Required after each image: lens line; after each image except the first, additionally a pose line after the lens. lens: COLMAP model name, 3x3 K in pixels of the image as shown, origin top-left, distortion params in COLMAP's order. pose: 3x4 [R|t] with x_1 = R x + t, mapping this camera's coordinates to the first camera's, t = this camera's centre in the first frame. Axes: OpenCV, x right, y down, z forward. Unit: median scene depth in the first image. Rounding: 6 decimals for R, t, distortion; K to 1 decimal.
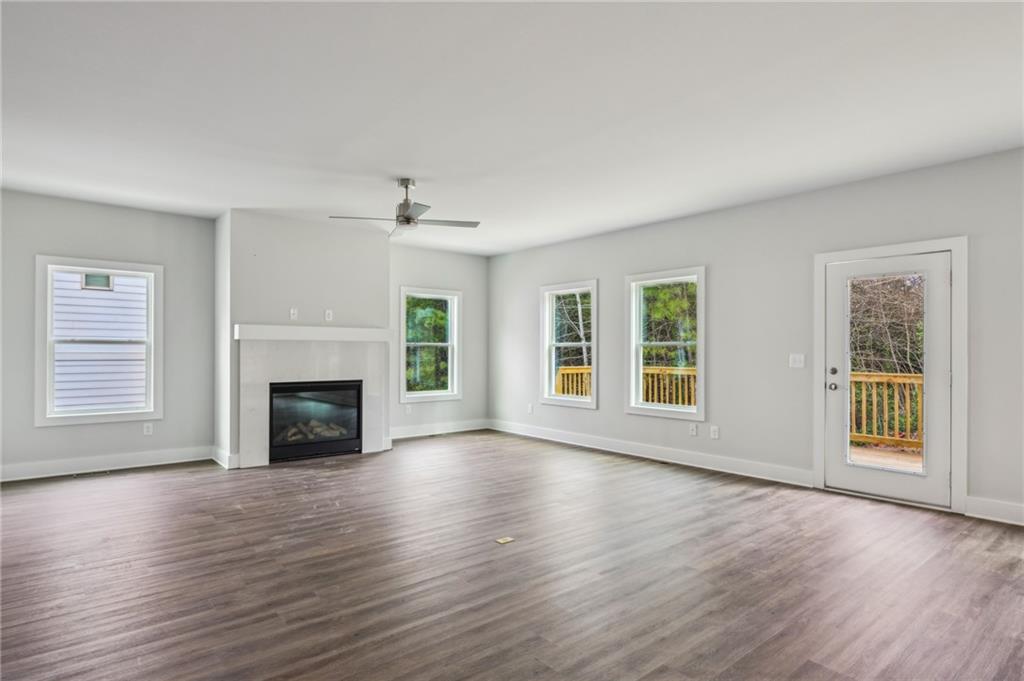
lens RADIAL K [[557.4, 0, 508.4], [0, 557.4, 350.2], [0, 0, 1]] dist [0.001738, 0.000732]
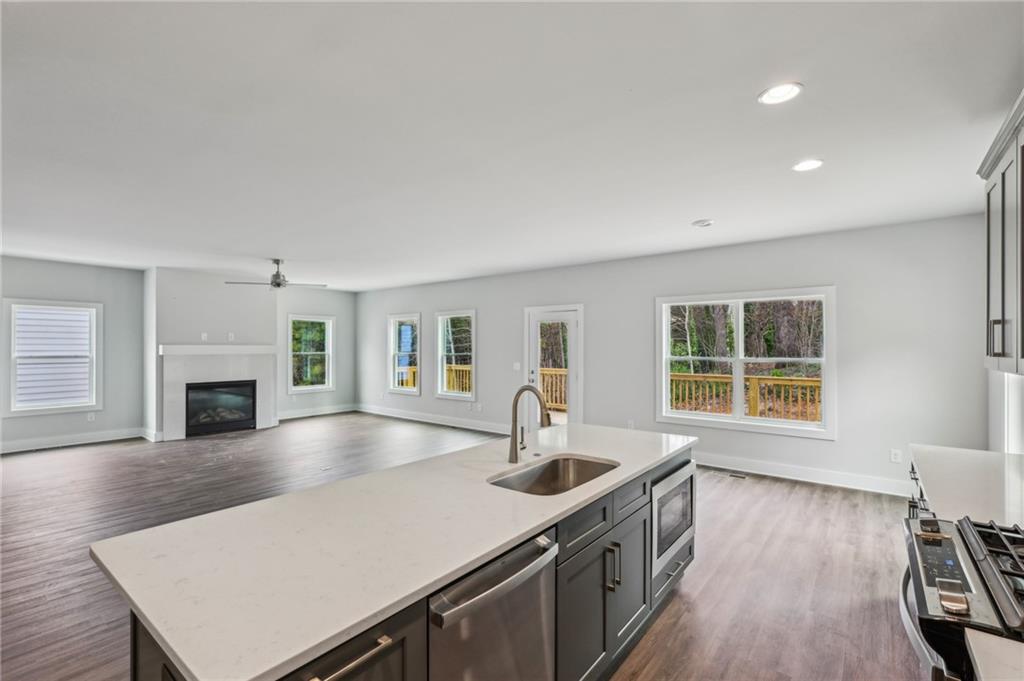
lens RADIAL K [[454.0, 0, 510.1], [0, 454.0, 346.3], [0, 0, 1]] dist [0.000708, 0.000059]
pose [[0.979005, -0.001686, 0.203830, 0.170036], [0.001797, 0.999998, -0.000360, -0.038025], [-0.203829, 0.000719, 0.979006, -0.358724]]
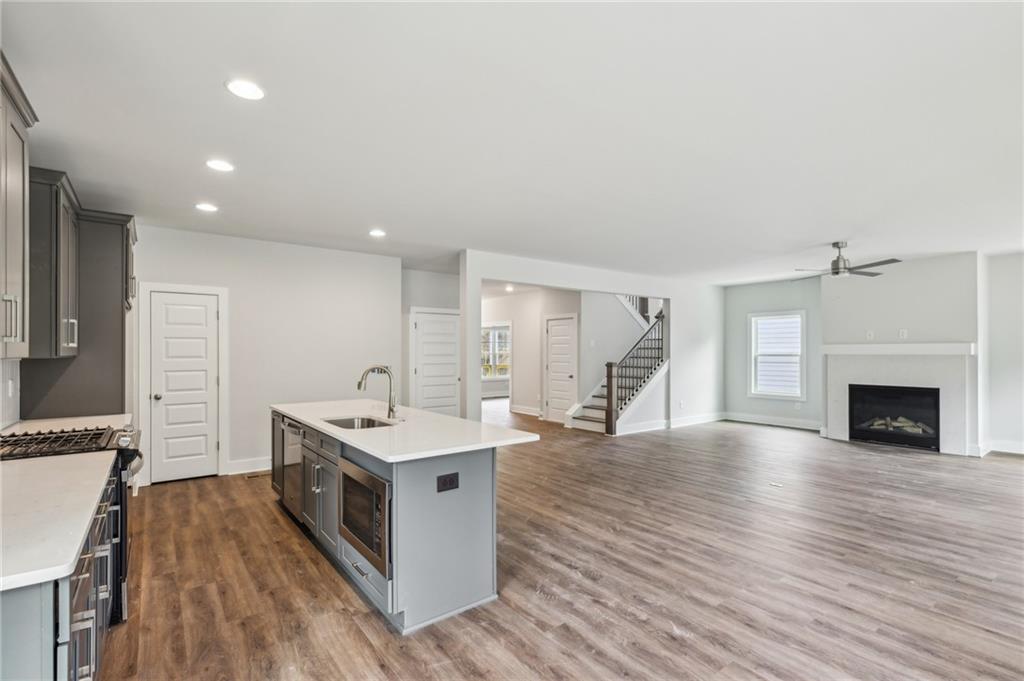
lens RADIAL K [[475.6, 0, 511.3], [0, 475.6, 347.8], [0, 0, 1]] dist [0.000250, 0.000084]
pose [[-0.049325, -0.011554, -0.998716, 0.831350], [0.001015, 0.999932, -0.011619, -0.021043], [0.998782, -0.001587, -0.049310, 0.185807]]
